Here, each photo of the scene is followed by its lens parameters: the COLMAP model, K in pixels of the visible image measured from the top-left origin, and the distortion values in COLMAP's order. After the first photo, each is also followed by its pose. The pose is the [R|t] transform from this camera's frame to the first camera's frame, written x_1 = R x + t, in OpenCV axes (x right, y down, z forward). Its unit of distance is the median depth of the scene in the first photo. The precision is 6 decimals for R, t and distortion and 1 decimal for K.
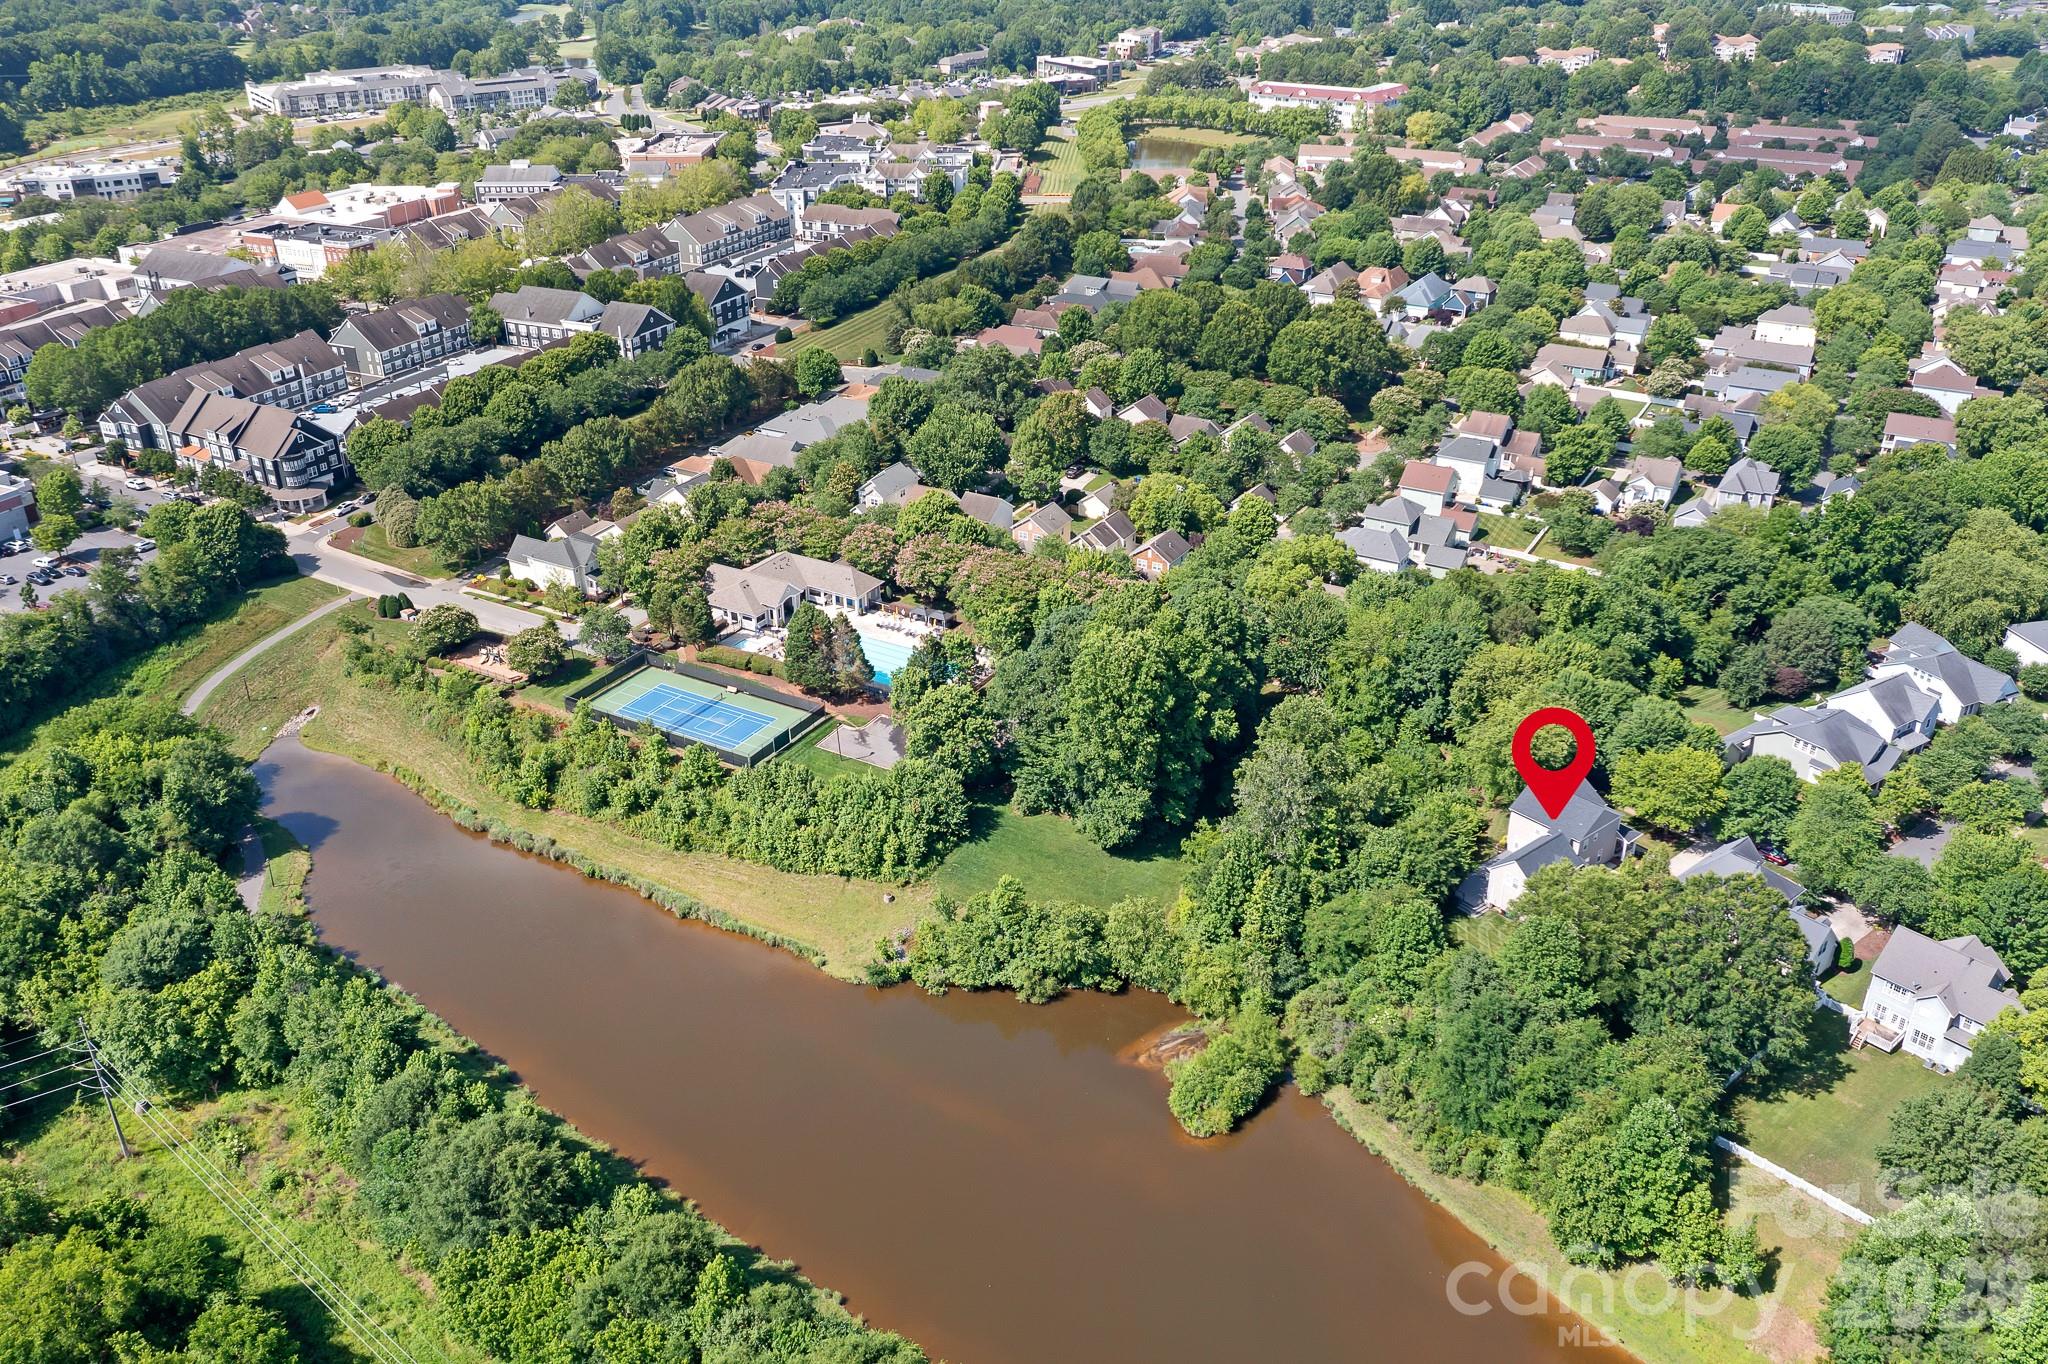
lens RADIAL K [[1610.6, 0, 1013.4], [0, 1610.6, 675.8], [0, 0, 1]] dist [-0.016838, 0.011122]
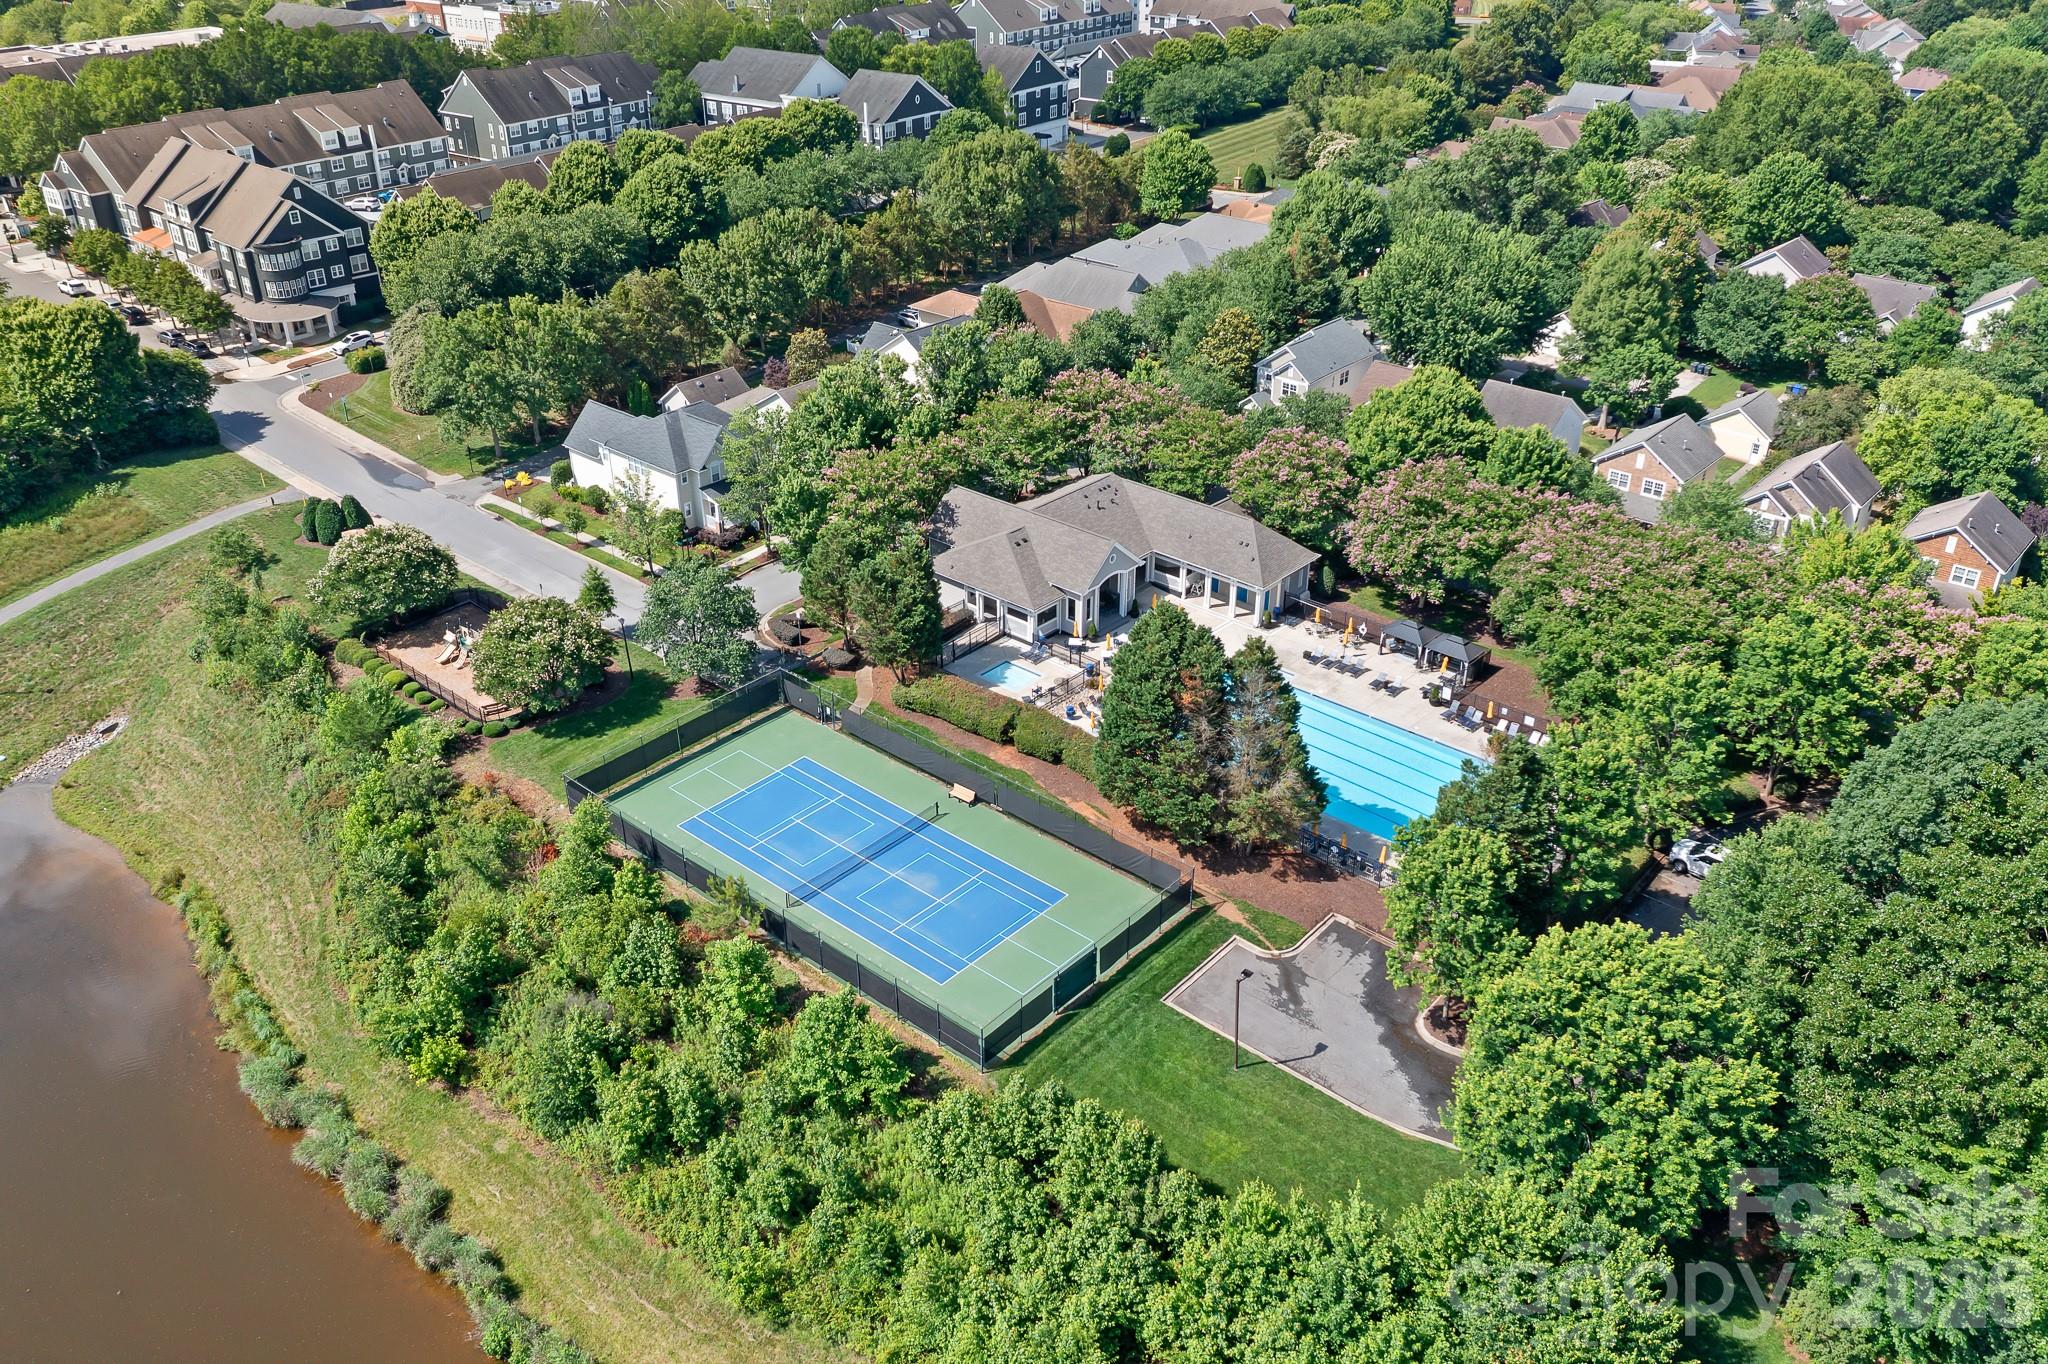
lens RADIAL K [[1610.6, 0, 1011.2], [0, 1610.6, 682.7], [0, 0, 1]] dist [-0.016838, 0.011122]
pose [[0.981474, 0.098915, -0.164087, -0.083496], [-0.091987, 0.994538, 0.049314, -0.035354], [0.168069, -0.033307, 0.985212, 0.509041]]
